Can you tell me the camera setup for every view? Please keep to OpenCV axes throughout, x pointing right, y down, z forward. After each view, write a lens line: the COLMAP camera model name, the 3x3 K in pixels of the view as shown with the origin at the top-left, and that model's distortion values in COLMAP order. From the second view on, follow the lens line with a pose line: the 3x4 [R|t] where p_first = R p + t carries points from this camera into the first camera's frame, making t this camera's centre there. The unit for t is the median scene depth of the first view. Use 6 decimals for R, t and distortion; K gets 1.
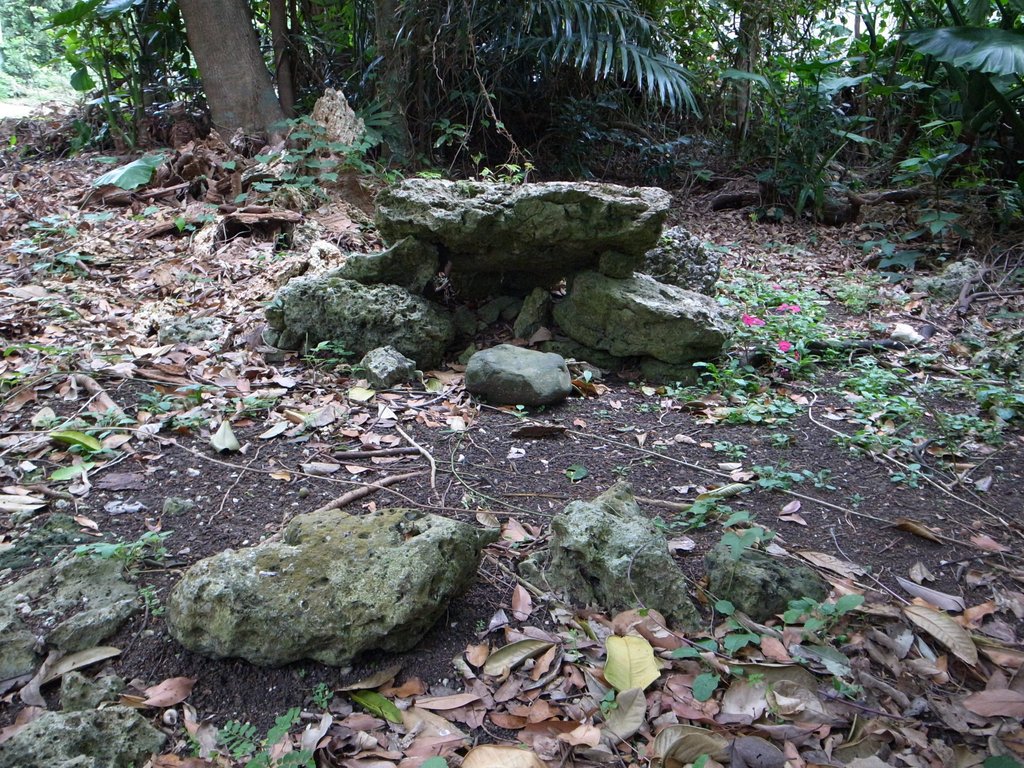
lens RADIAL K [[829.8, 0, 513.2], [0, 829.8, 383.0], [0, 0, 1]] dist [-0.035550, -0.001924]
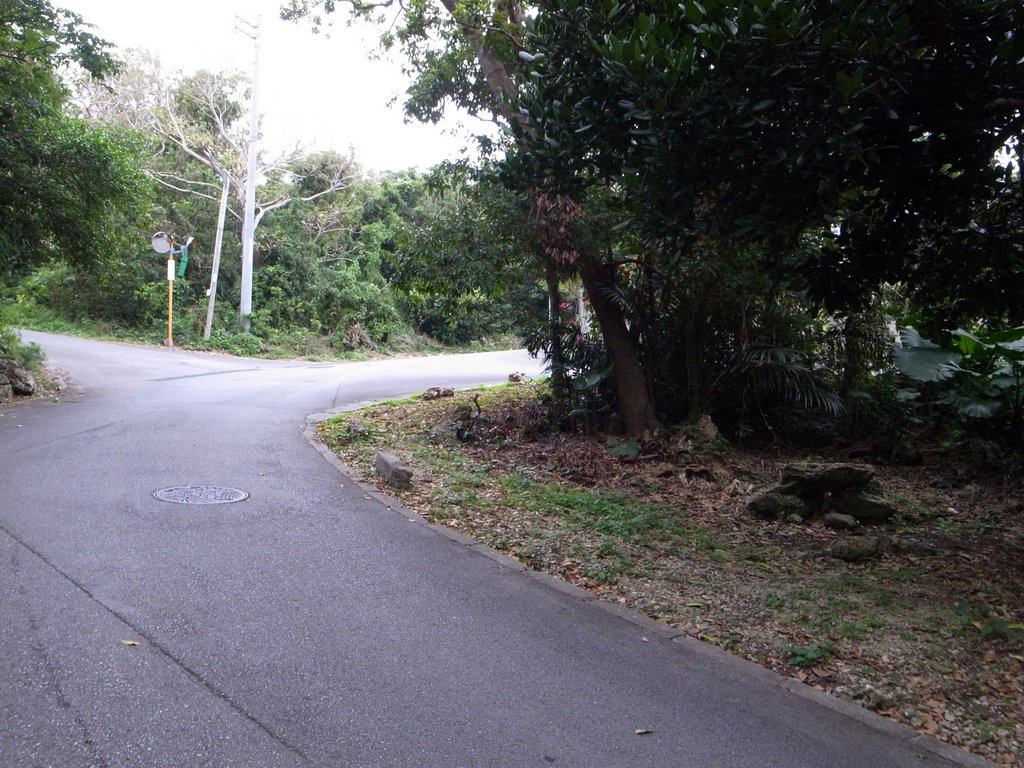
lens RADIAL K [[829.8, 0, 511.6], [0, 829.8, 385.5], [0, 0, 1]] dist [-0.035550, -0.001924]
pose [[0.999327, -0.002796, -0.036568, -0.906037], [-0.006242, 0.969570, -0.244734, 0.213644], [0.036140, 0.244798, 0.968900, -1.840965]]
